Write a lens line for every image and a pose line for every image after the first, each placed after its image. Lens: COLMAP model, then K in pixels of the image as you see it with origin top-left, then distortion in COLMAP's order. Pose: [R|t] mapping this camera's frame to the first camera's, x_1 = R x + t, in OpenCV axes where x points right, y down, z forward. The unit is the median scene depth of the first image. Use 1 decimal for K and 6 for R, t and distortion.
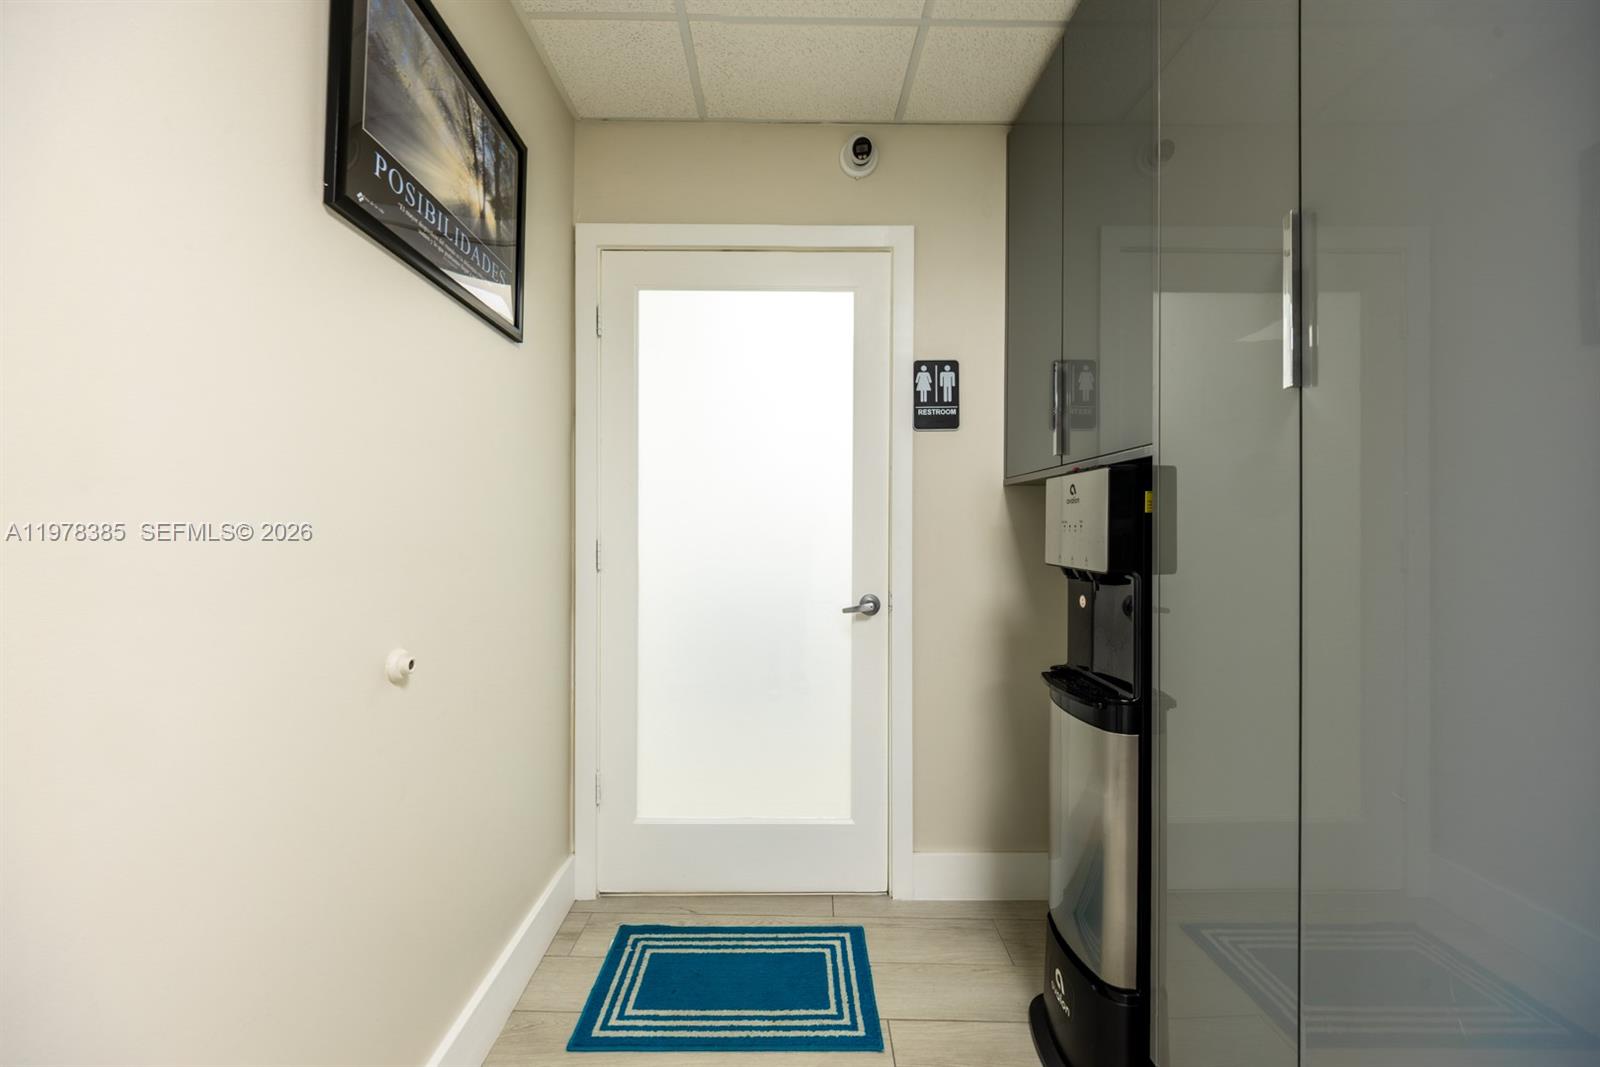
lens RADIAL K [[600.8, 0, 800.0], [0, 600.8, 533.5], [0, 0, 1]] dist [-0.002740, -0.000095]
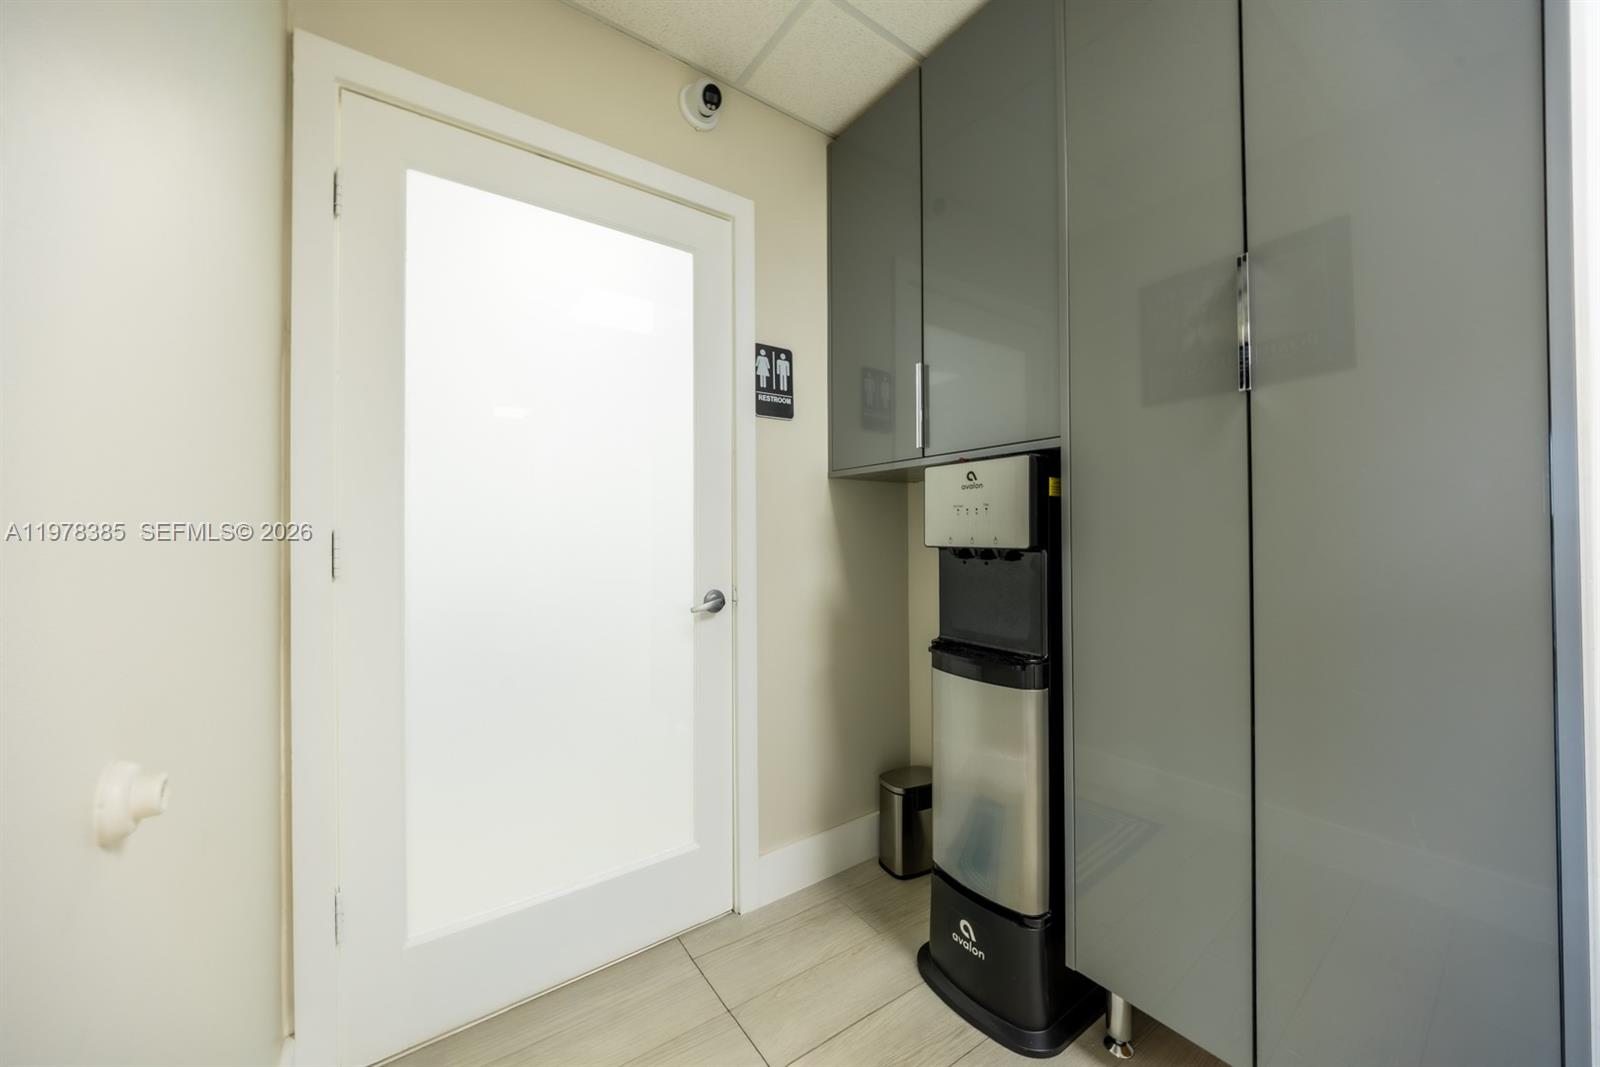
lens RADIAL K [[567.9, 0, 800.0], [0, 567.9, 533.5], [0, 0, 1]] dist [0.001307, -0.000094]
pose [[0.829455, -0.009711, 0.558489, -0.260173], [0.013743, 0.999901, -0.003023, 0.020334], [-0.558404, 0.010183, 0.829507, 0.211085]]
